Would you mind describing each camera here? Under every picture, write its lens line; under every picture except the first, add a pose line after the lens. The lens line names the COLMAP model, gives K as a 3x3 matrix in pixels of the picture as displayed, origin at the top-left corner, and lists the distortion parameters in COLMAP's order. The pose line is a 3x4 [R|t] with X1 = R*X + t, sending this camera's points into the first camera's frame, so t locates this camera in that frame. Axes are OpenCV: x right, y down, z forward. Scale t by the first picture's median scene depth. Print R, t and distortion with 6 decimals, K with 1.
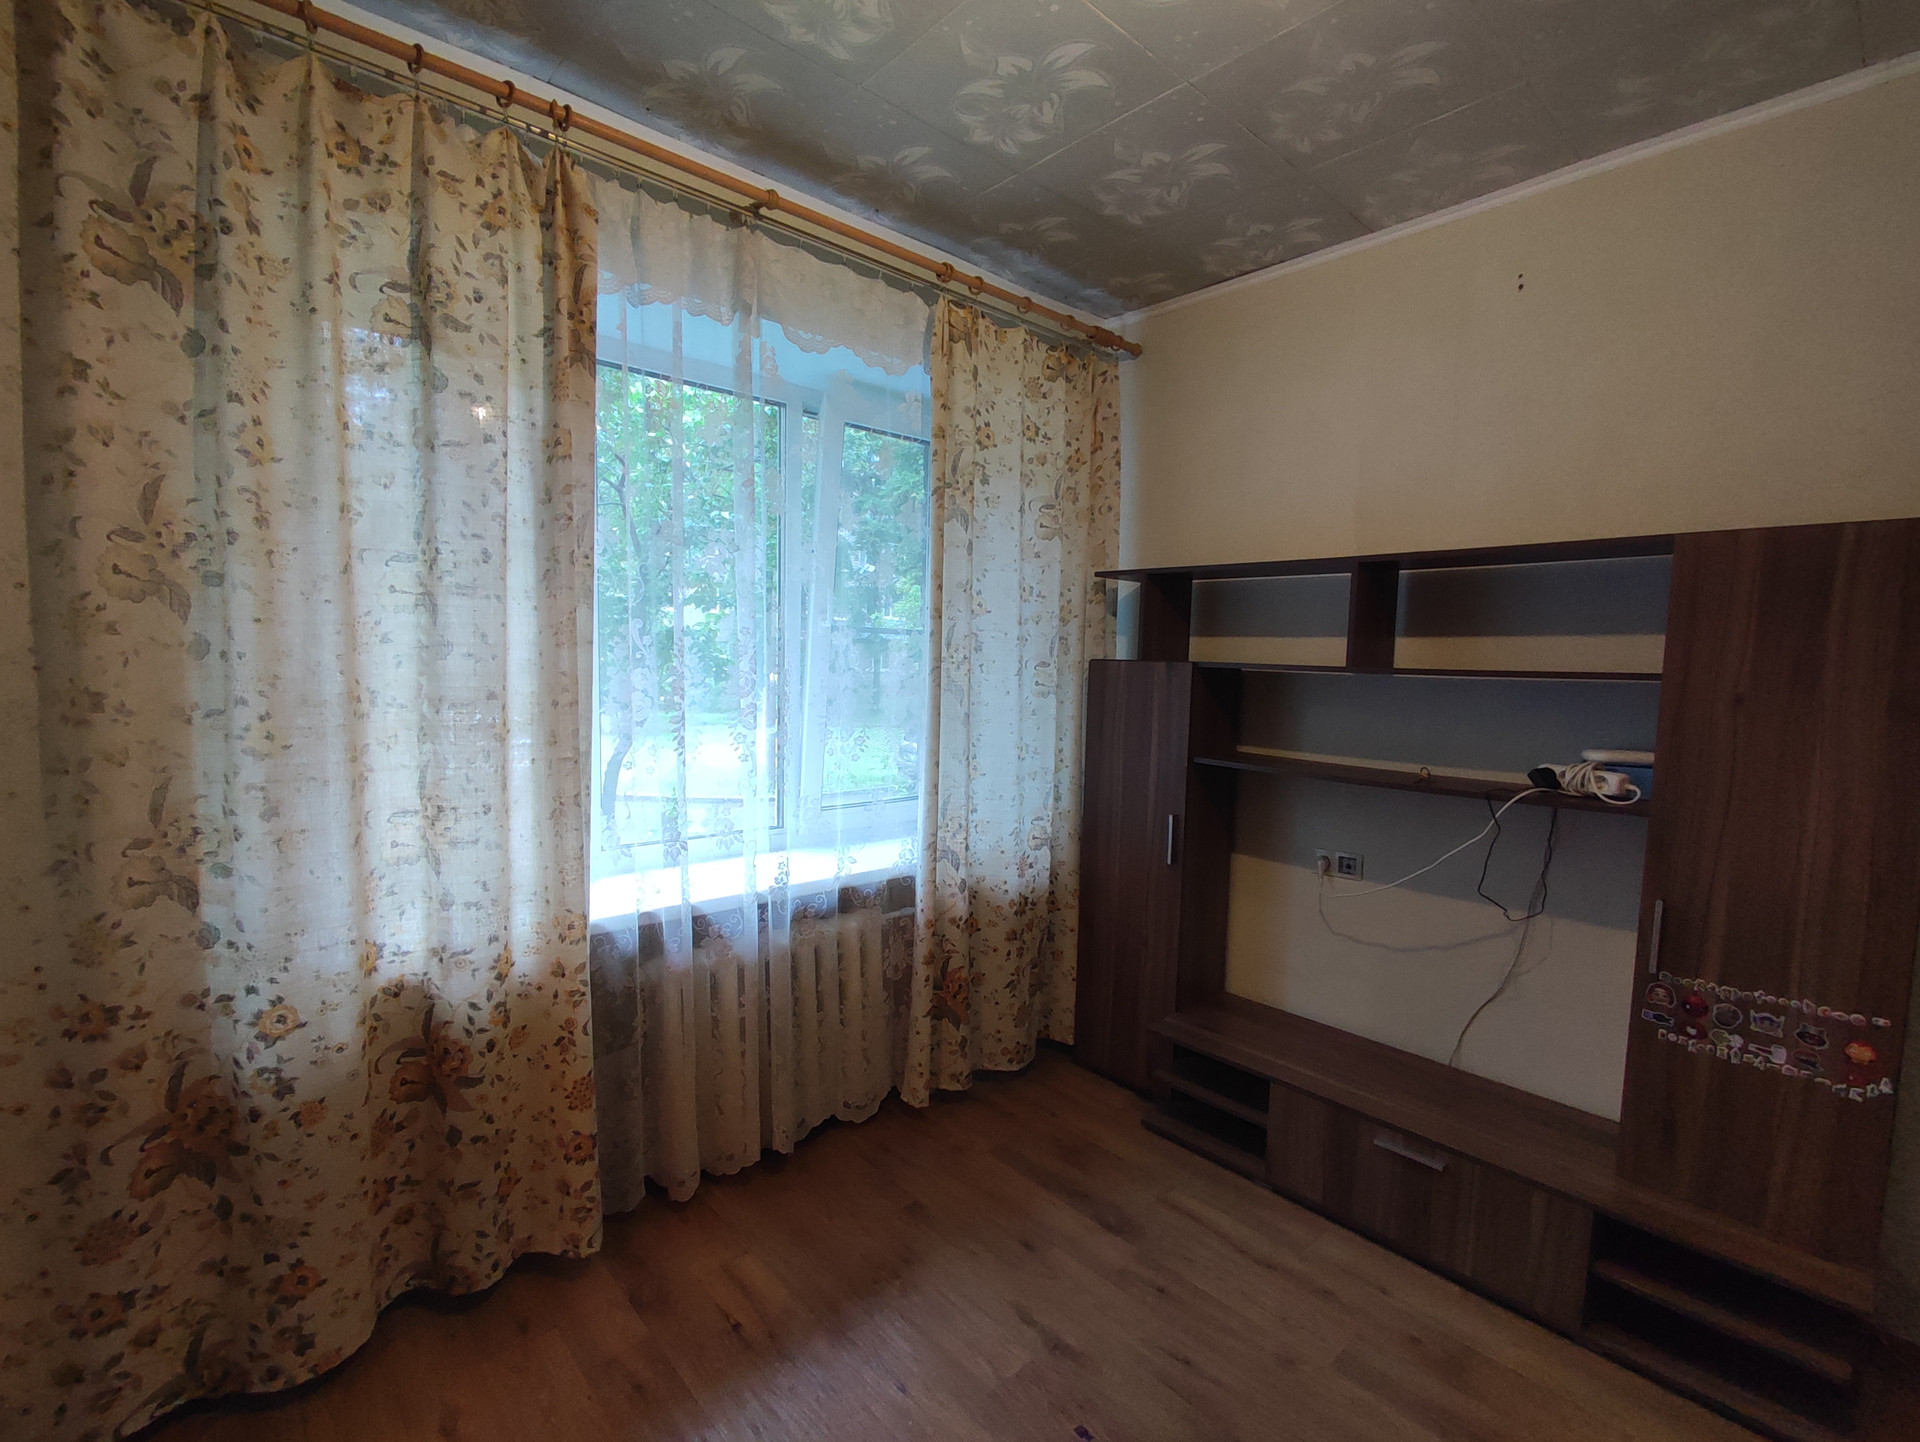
lens RADIAL K [[876.5, 0, 958.4], [0, 876.5, 726.9], [0, 0, 1]] dist [-0.005922, -0.002543]
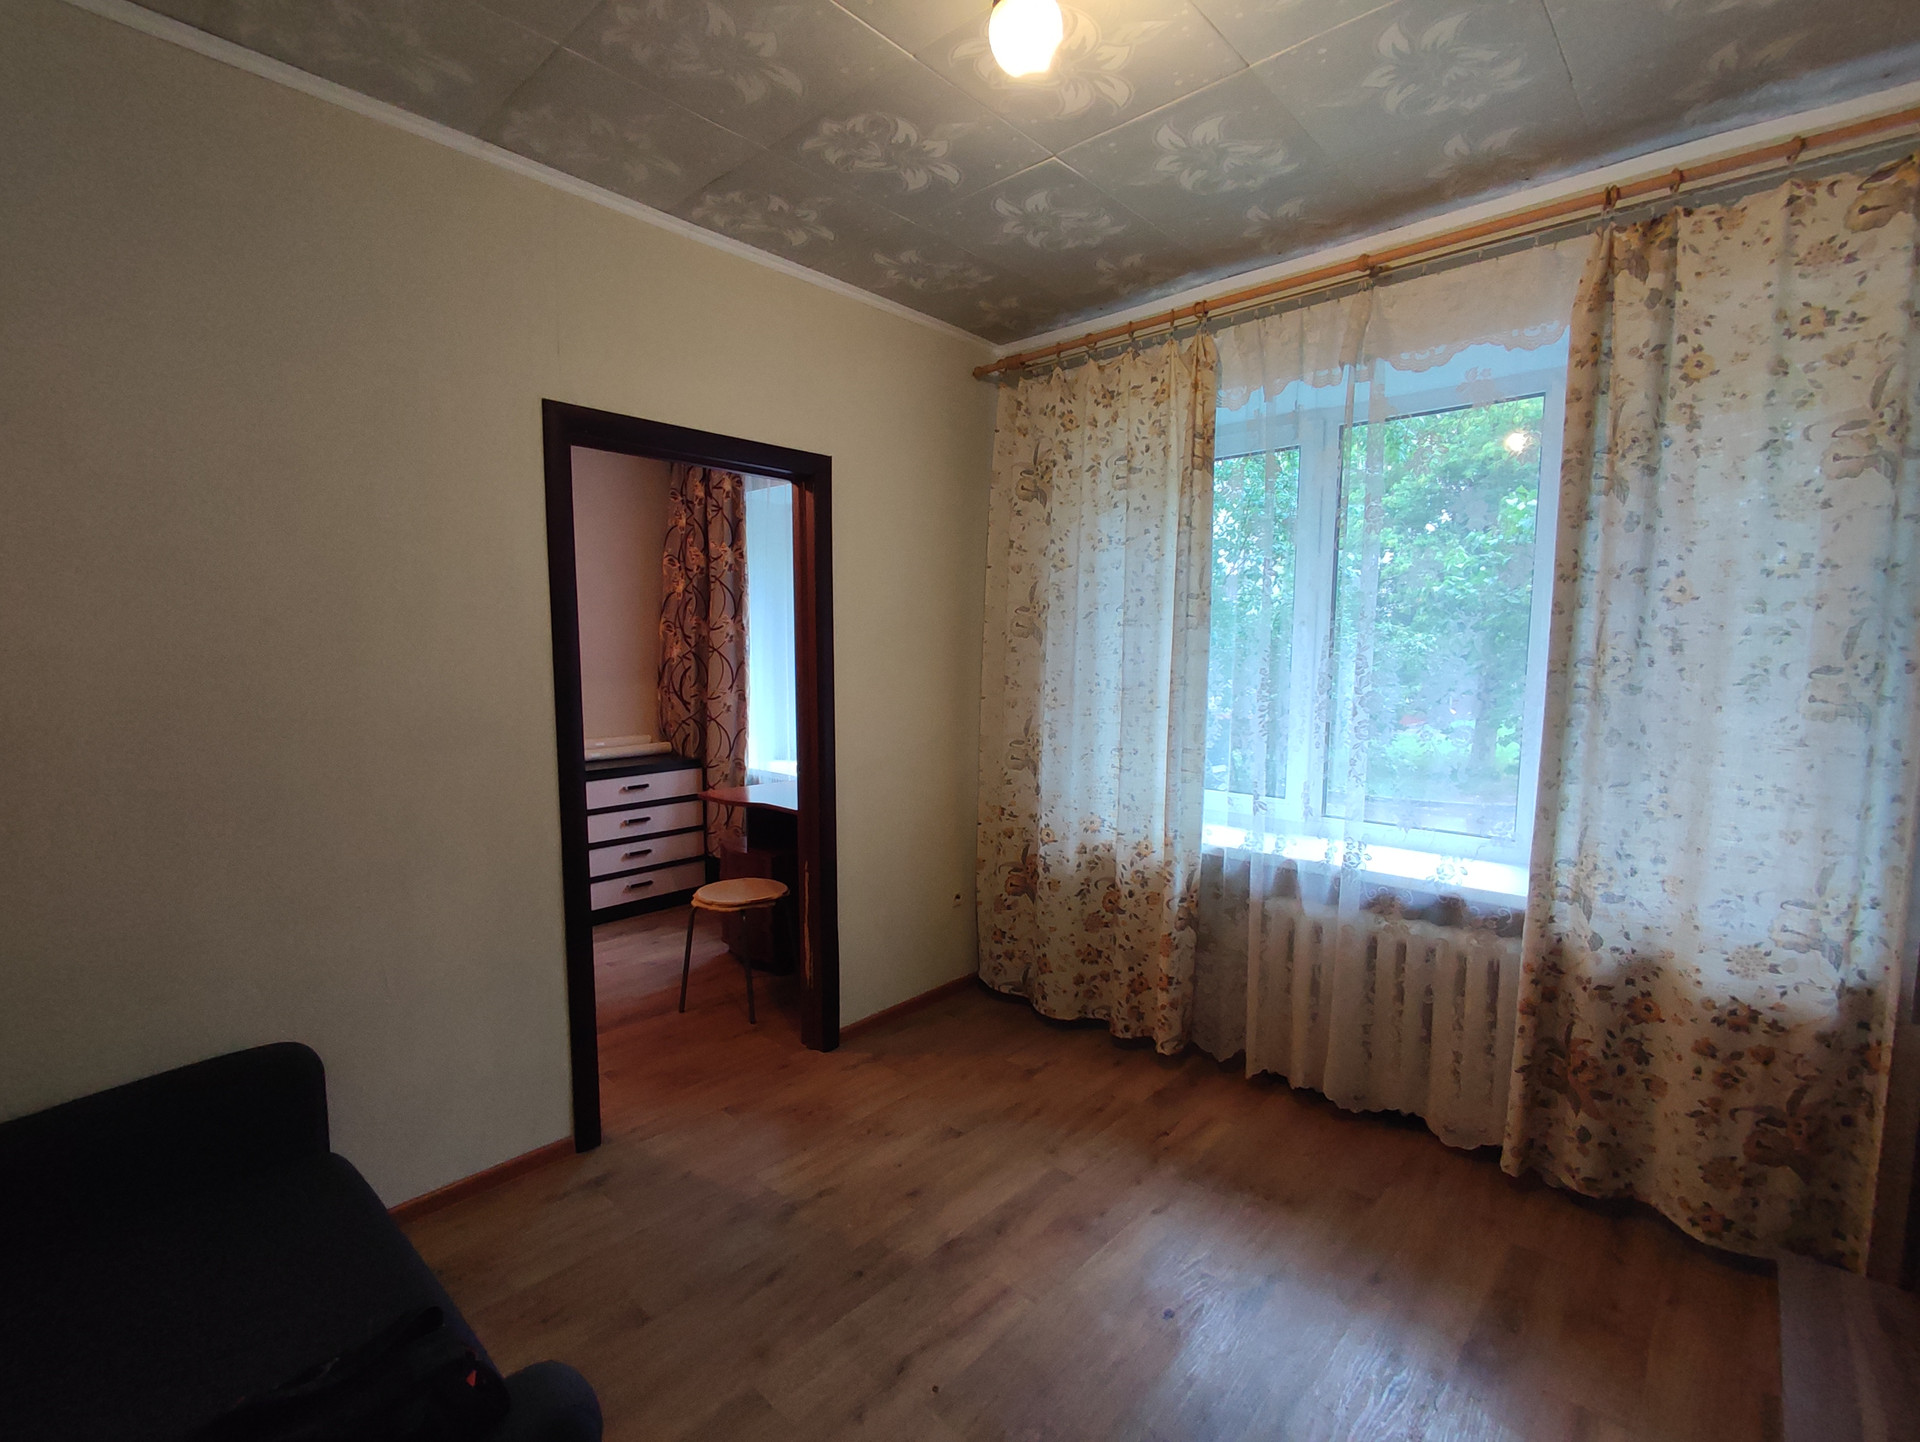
lens RADIAL K [[876.5, 0, 955.3], [0, 876.5, 721.1], [0, 0, 1]] dist [-0.005922, -0.002543]
pose [[0.098514, 0.059383, -0.993362, 0.934363], [-0.081914, 0.995314, 0.051376, -0.019105], [0.991759, 0.076309, 0.102917, 0.406809]]
